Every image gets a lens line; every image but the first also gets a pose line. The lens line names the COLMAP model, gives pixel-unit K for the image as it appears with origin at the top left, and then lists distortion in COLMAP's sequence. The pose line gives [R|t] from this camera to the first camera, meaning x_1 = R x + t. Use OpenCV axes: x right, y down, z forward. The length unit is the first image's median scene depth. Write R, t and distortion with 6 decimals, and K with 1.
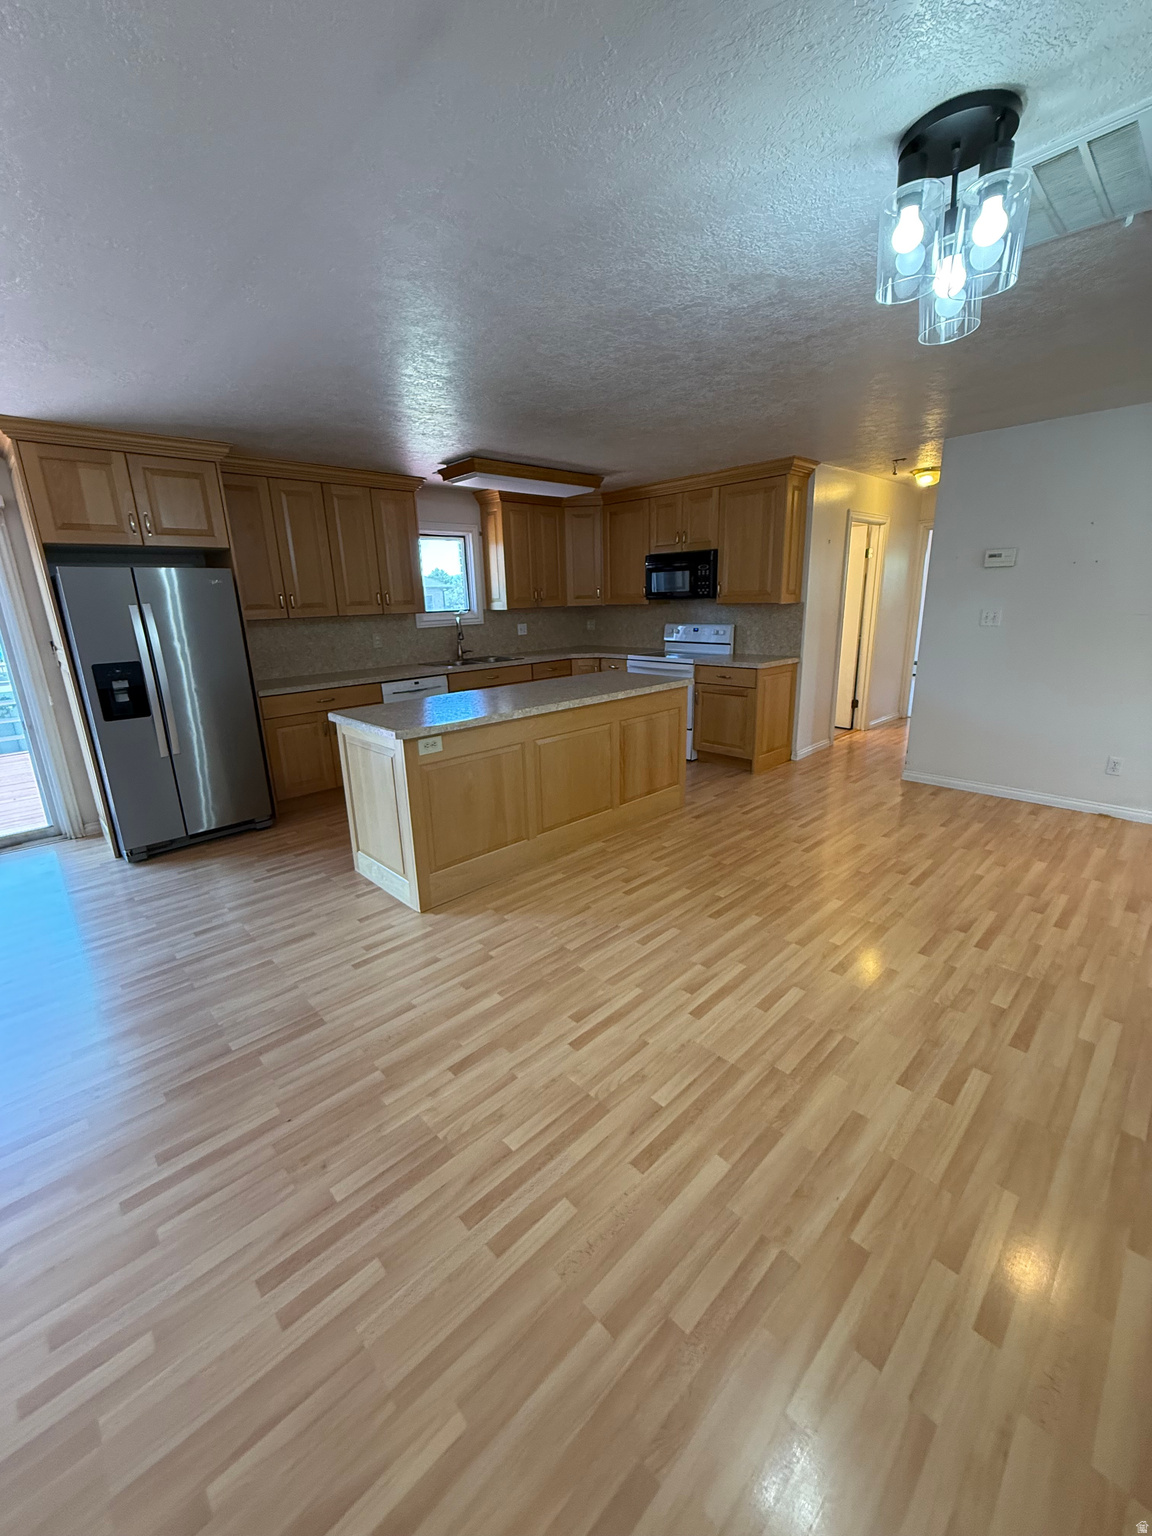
lens RADIAL K [[611.9, 0, 577.2], [0, 611.9, 760.9], [0, 0, 1]] dist [-0.000541, 0.000157]
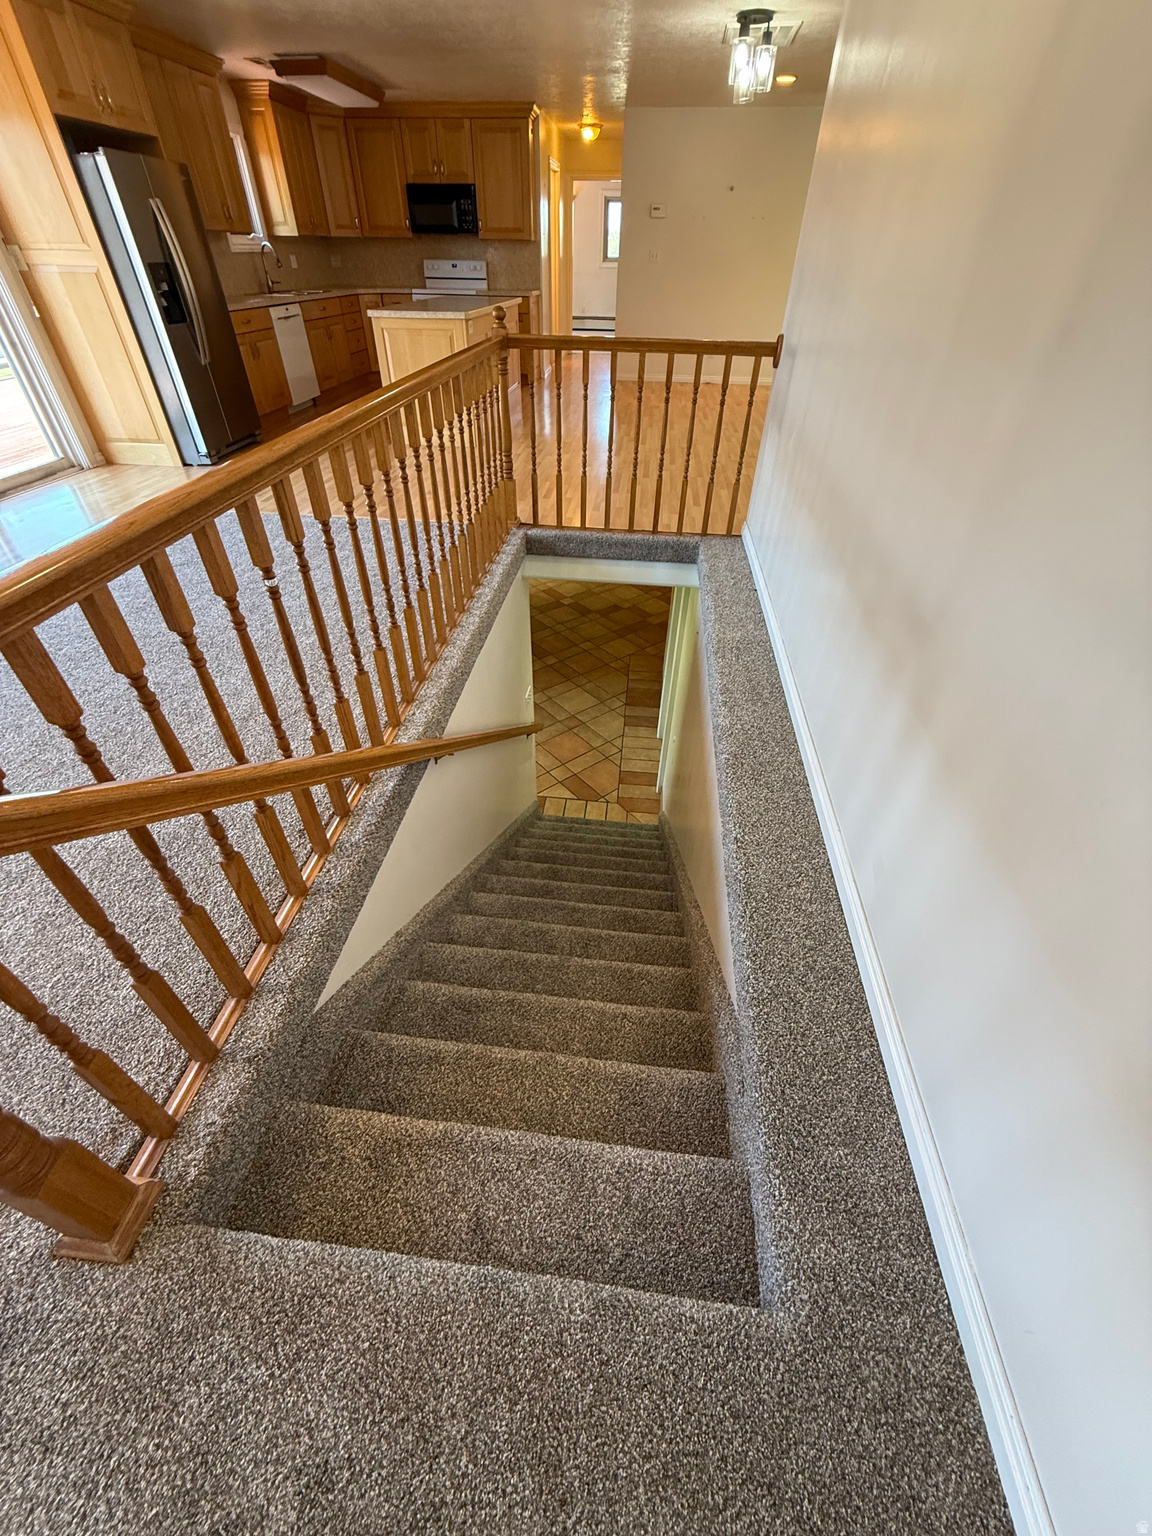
lens RADIAL K [[611.9, 0, 577.2], [0, 611.9, 760.9], [0, 0, 1]] dist [-0.000541, 0.000157]
pose [[0.763392, -0.383495, 0.519773, -0.675244], [0.136189, 0.882153, 0.450842, 0.154835], [-0.631415, -0.273382, 0.725657, -0.356089]]
